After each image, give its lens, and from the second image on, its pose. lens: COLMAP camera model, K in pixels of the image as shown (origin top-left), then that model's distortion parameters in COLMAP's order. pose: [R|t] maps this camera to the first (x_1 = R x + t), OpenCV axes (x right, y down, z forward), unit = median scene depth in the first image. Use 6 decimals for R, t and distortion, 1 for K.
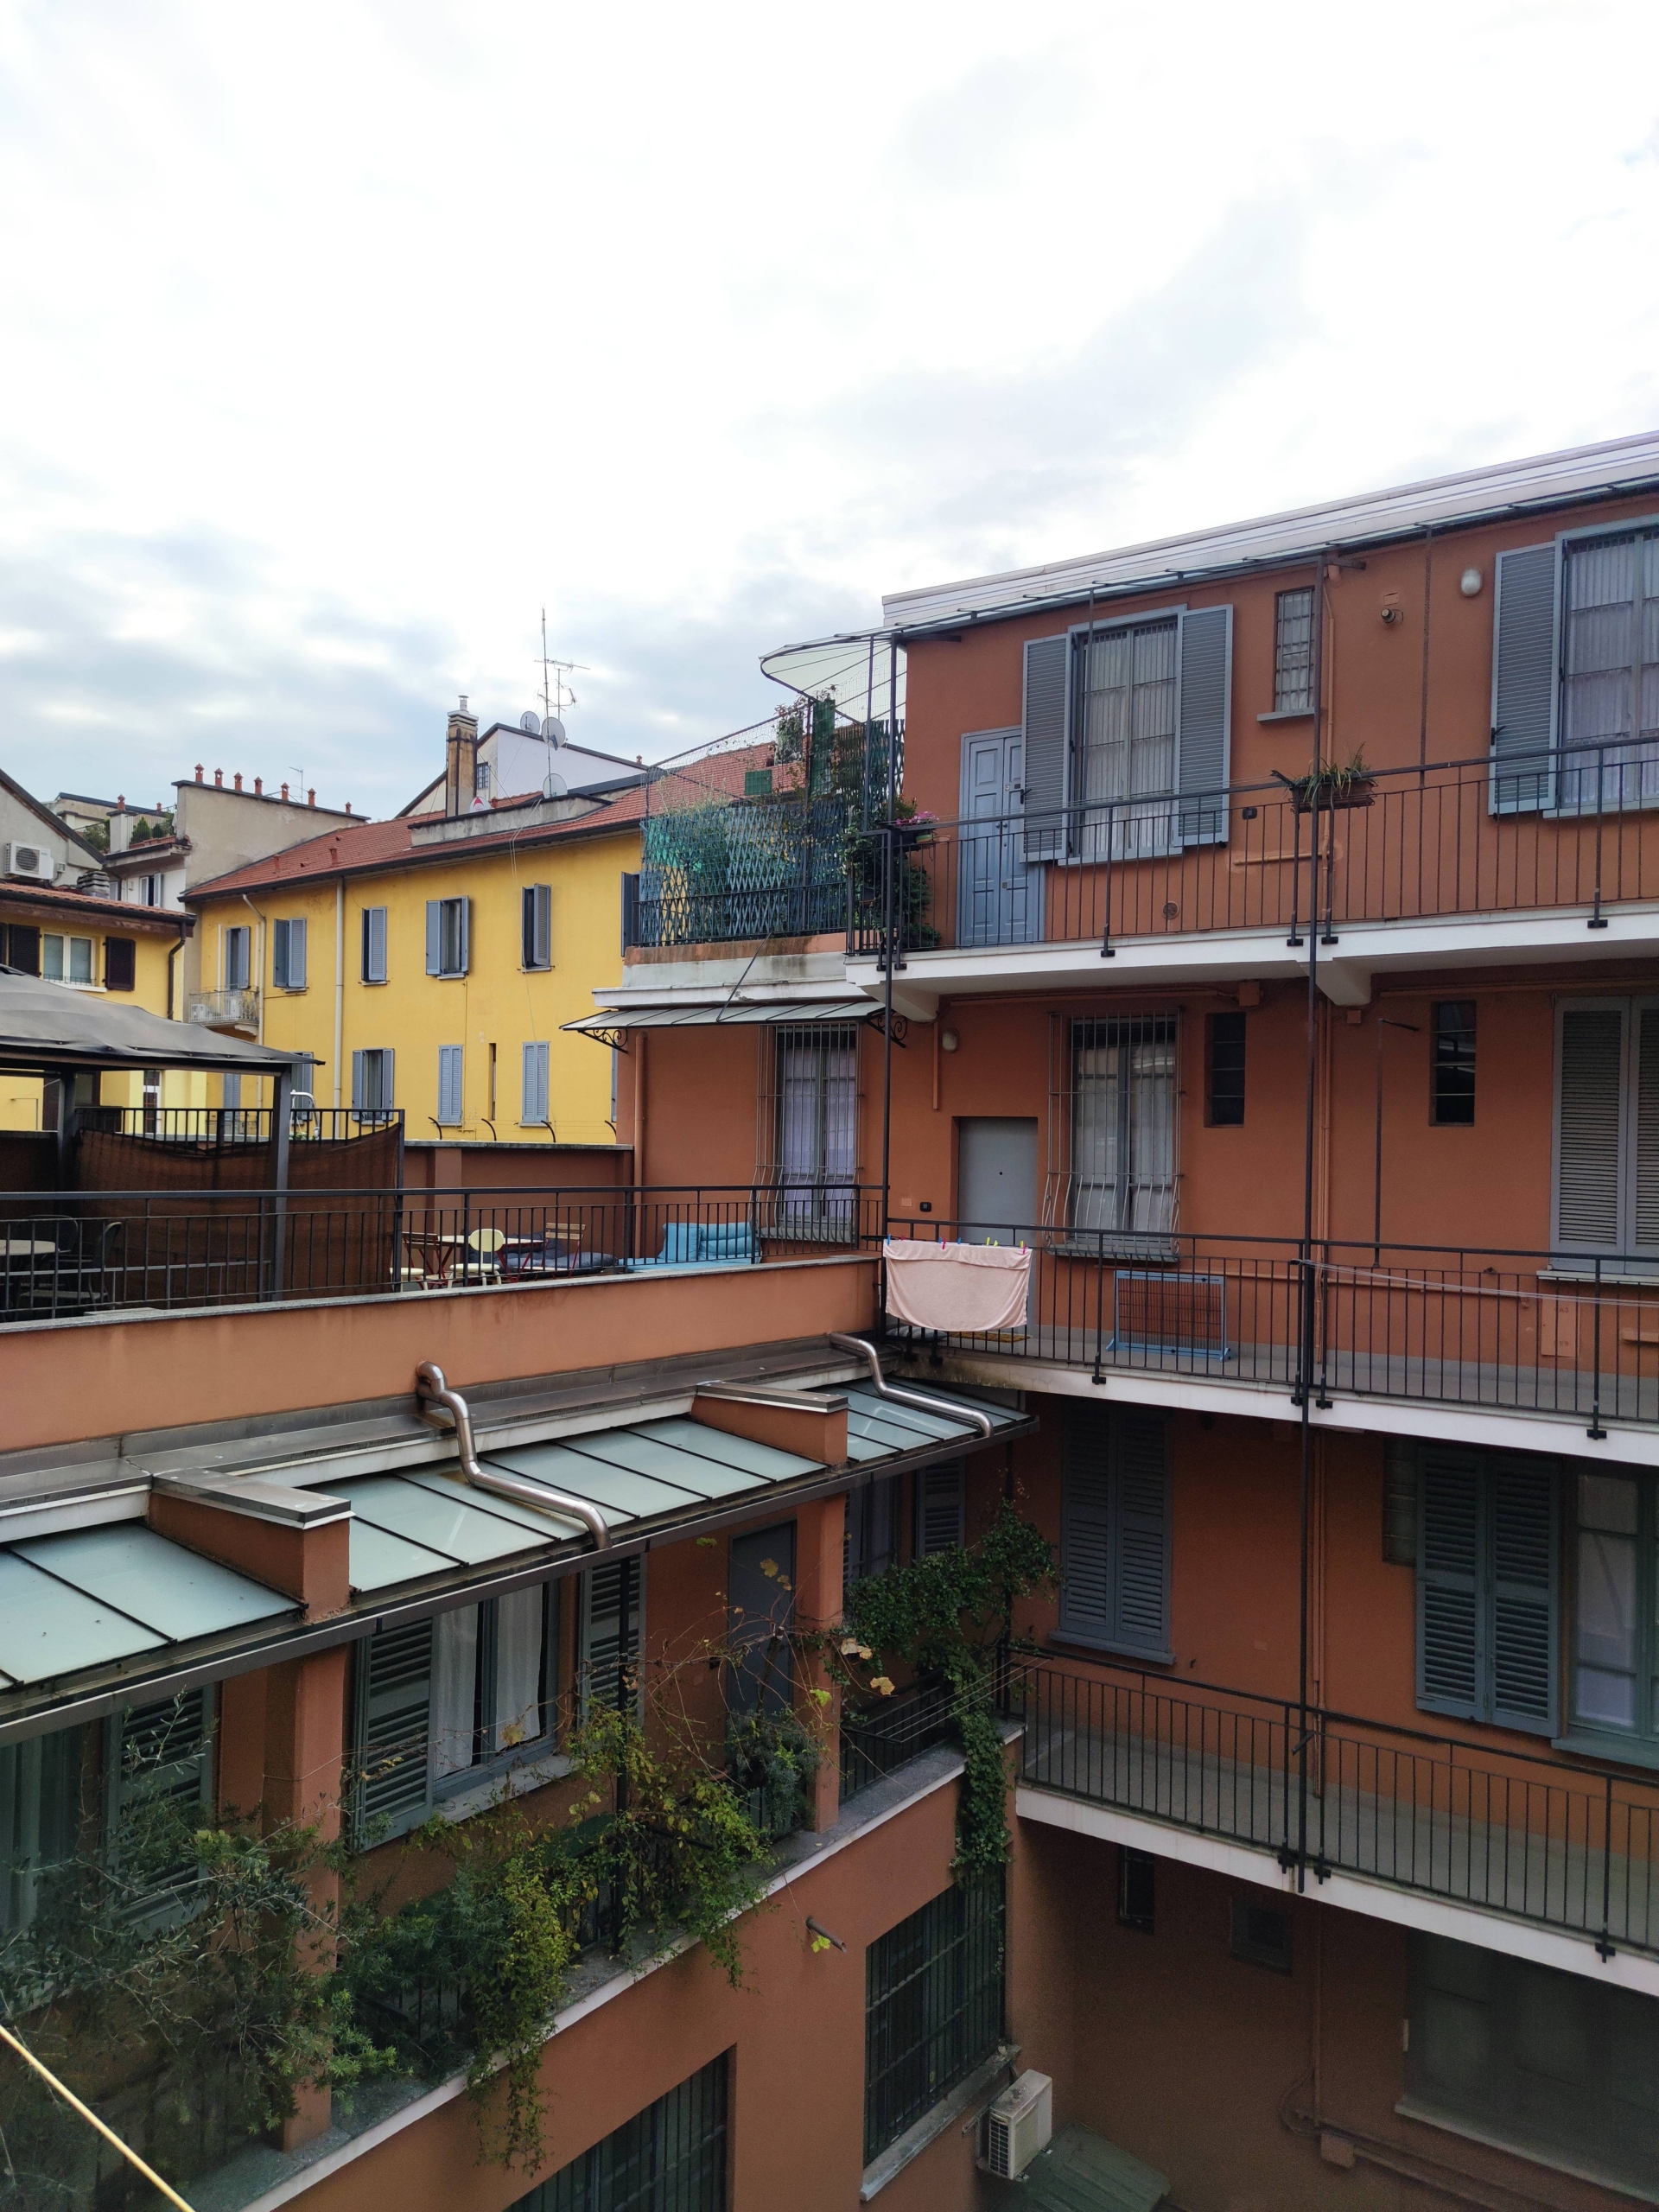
lens RADIAL K [[1546.0, 0, 824.7], [0, 1546.0, 1152.3], [0, 0, 1]] dist [0.090152, -0.085615]
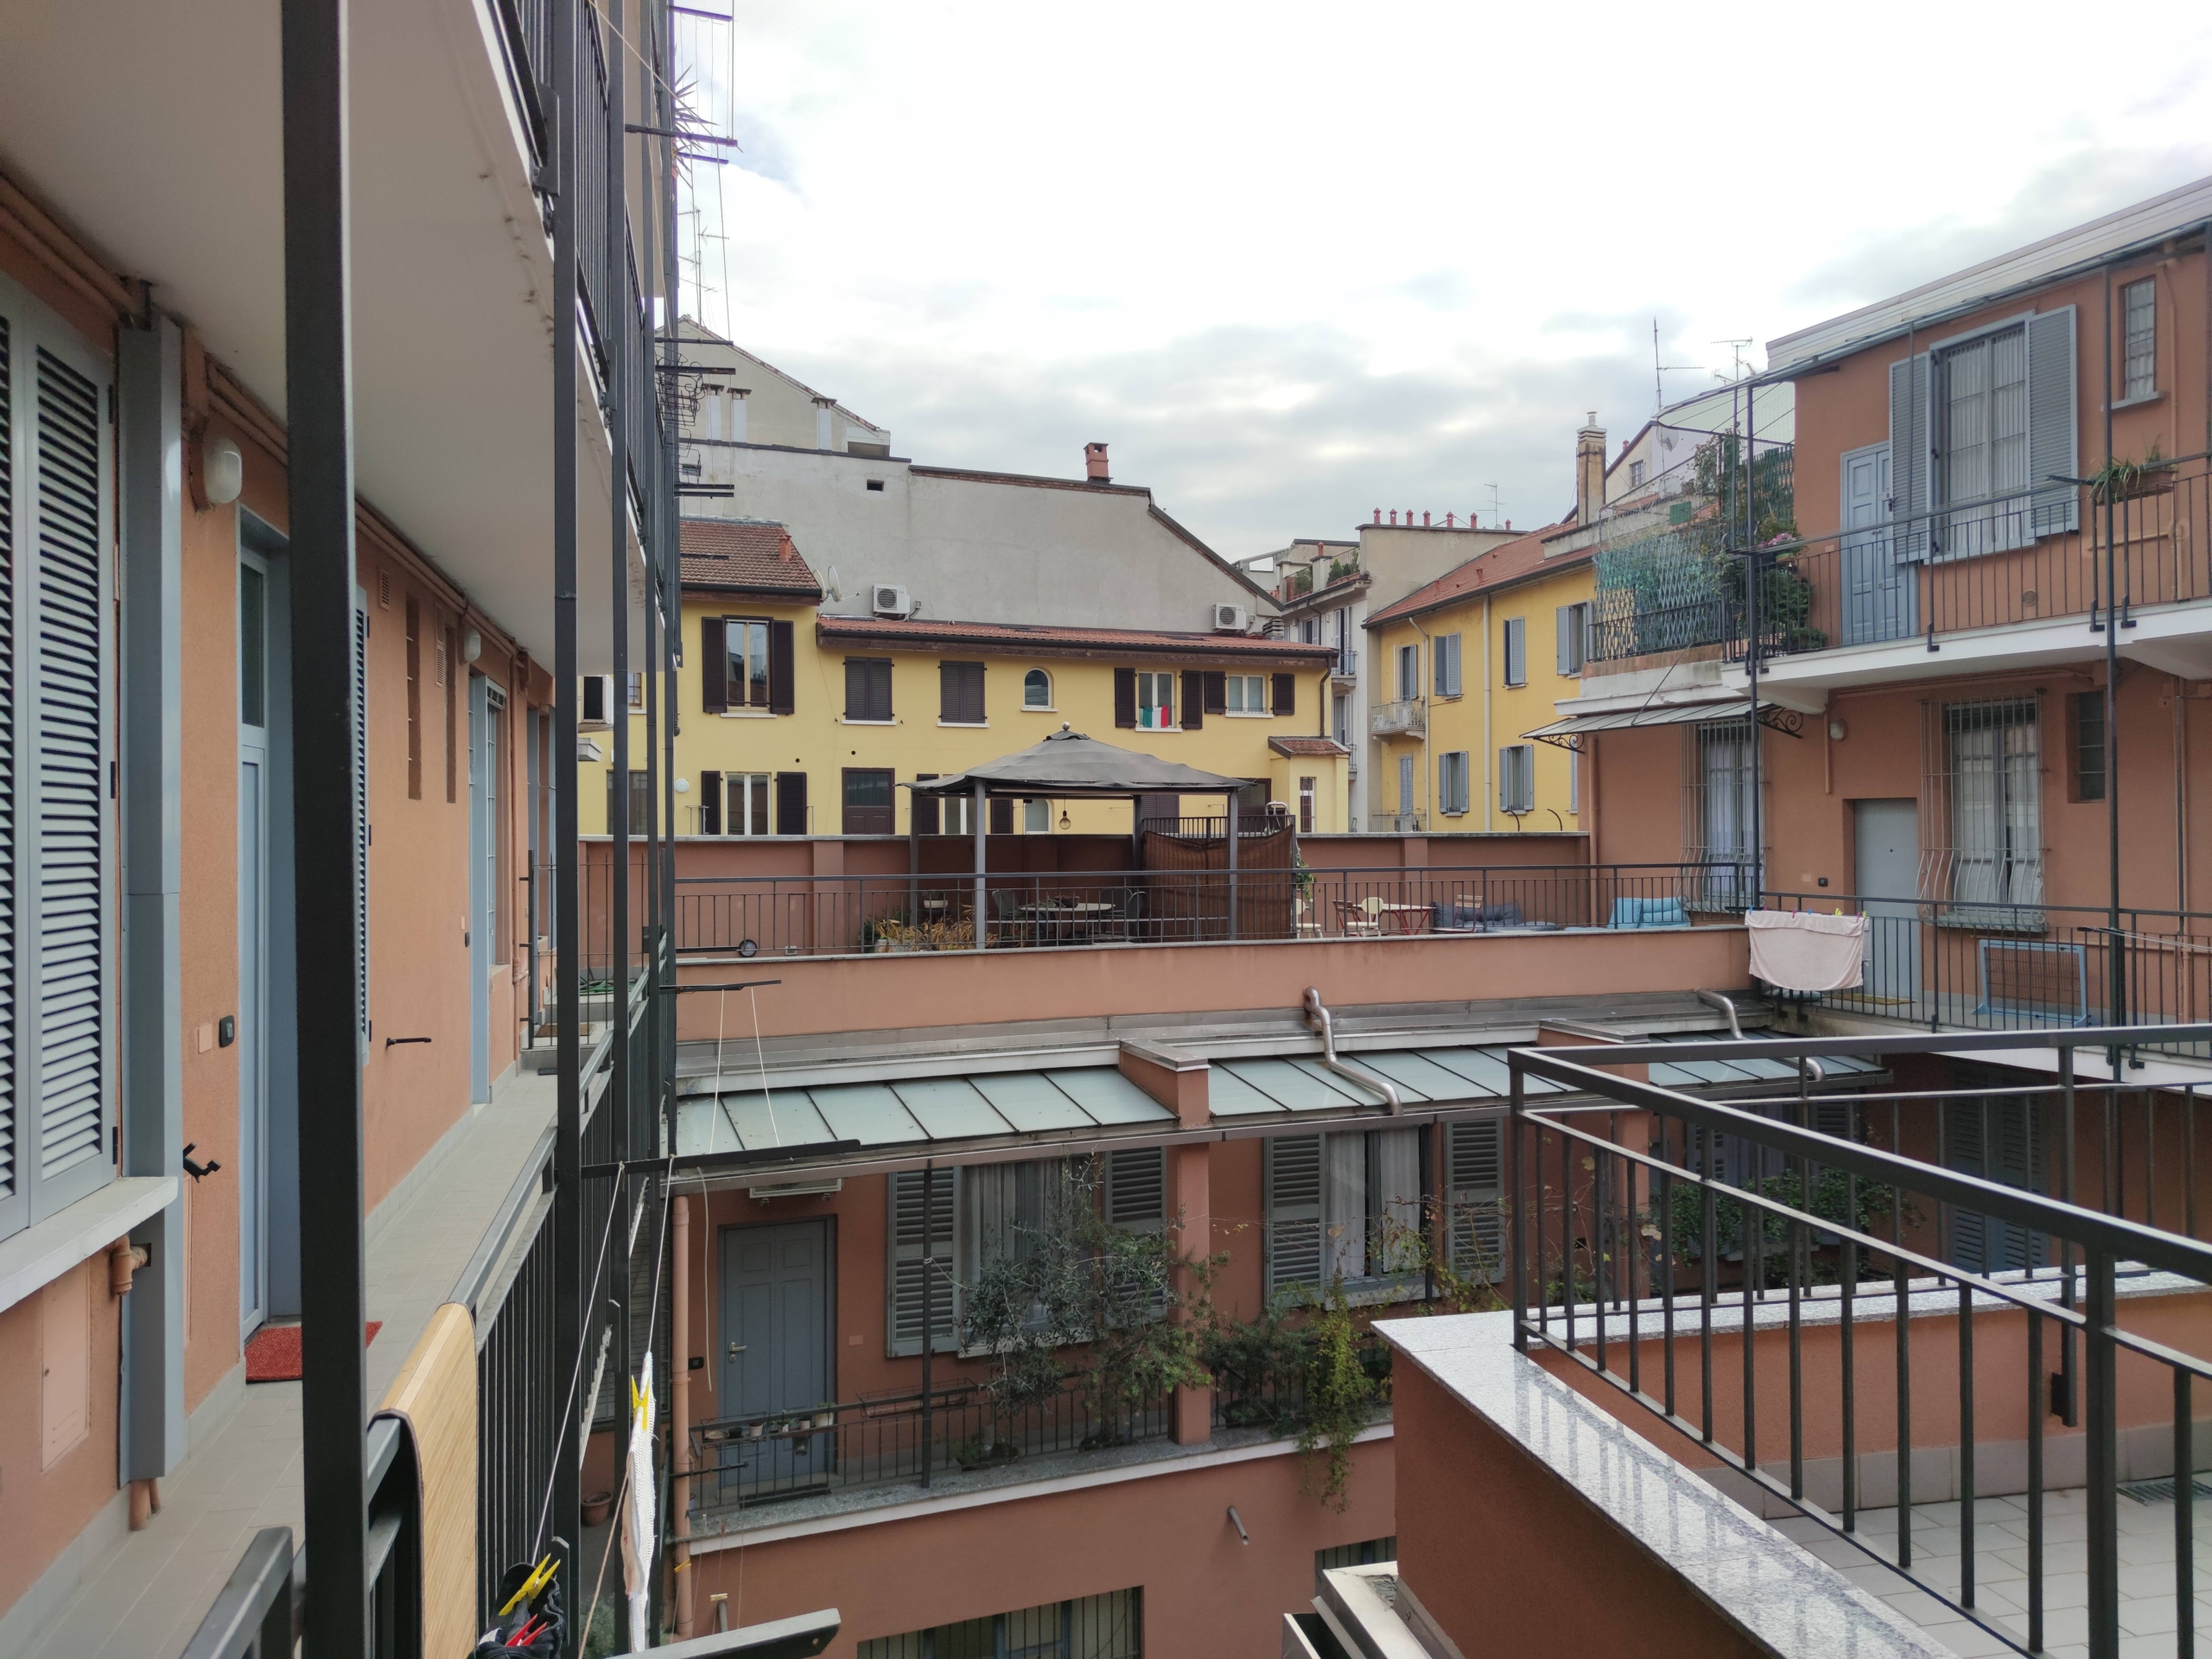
lens RADIAL K [[1546.0, 0, 1143.6], [0, 1546.0, 824.9], [0, 0, 1]] dist [0.090152, -0.085615]
pose [[0.838132, -0.027059, -0.544796, 0.286780], [0.022415, 0.999634, -0.015166, 0.000806], [0.545007, 0.000499, 0.838431, -0.214173]]
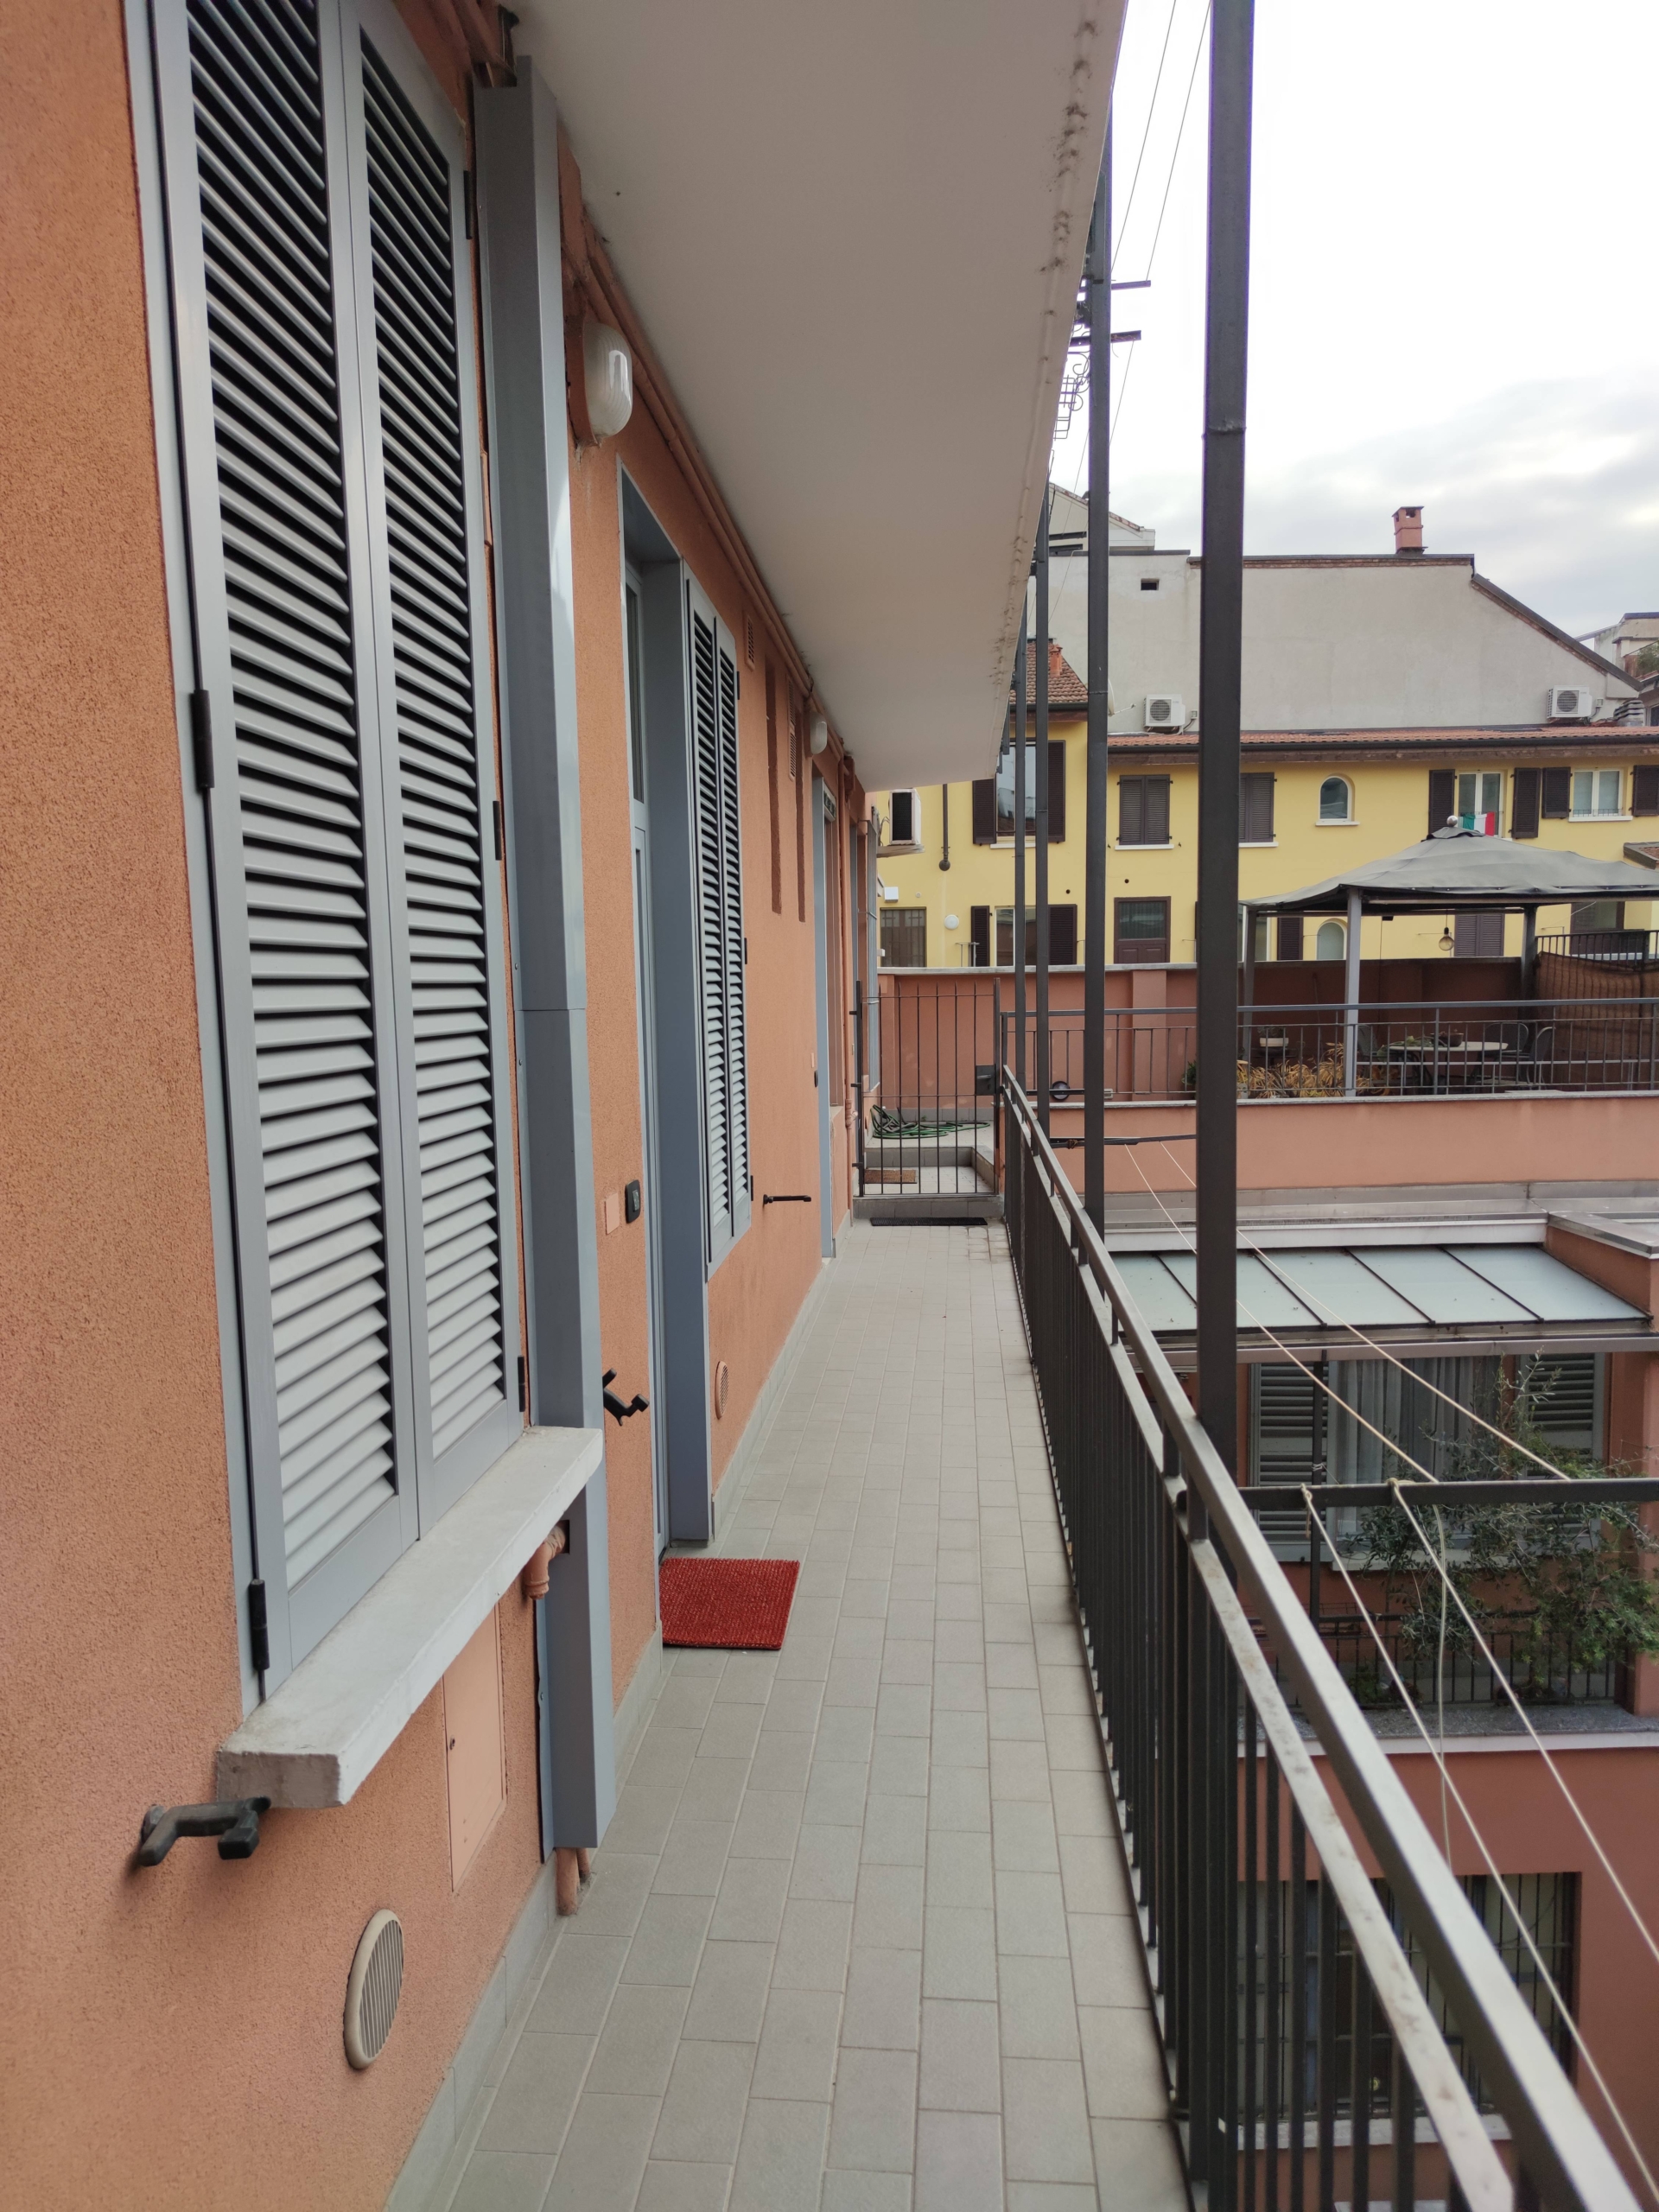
lens RADIAL K [[1542.3, 0, 823.0], [0, 1542.3, 1153.8], [0, 0, 1]] dist [0.073499, -0.090191]
pose [[0.598639, 0.058939, -0.798848, 0.147699], [0.030765, 0.994862, 0.096455, 0.005300], [0.800428, -0.082319, 0.593749, -0.157333]]
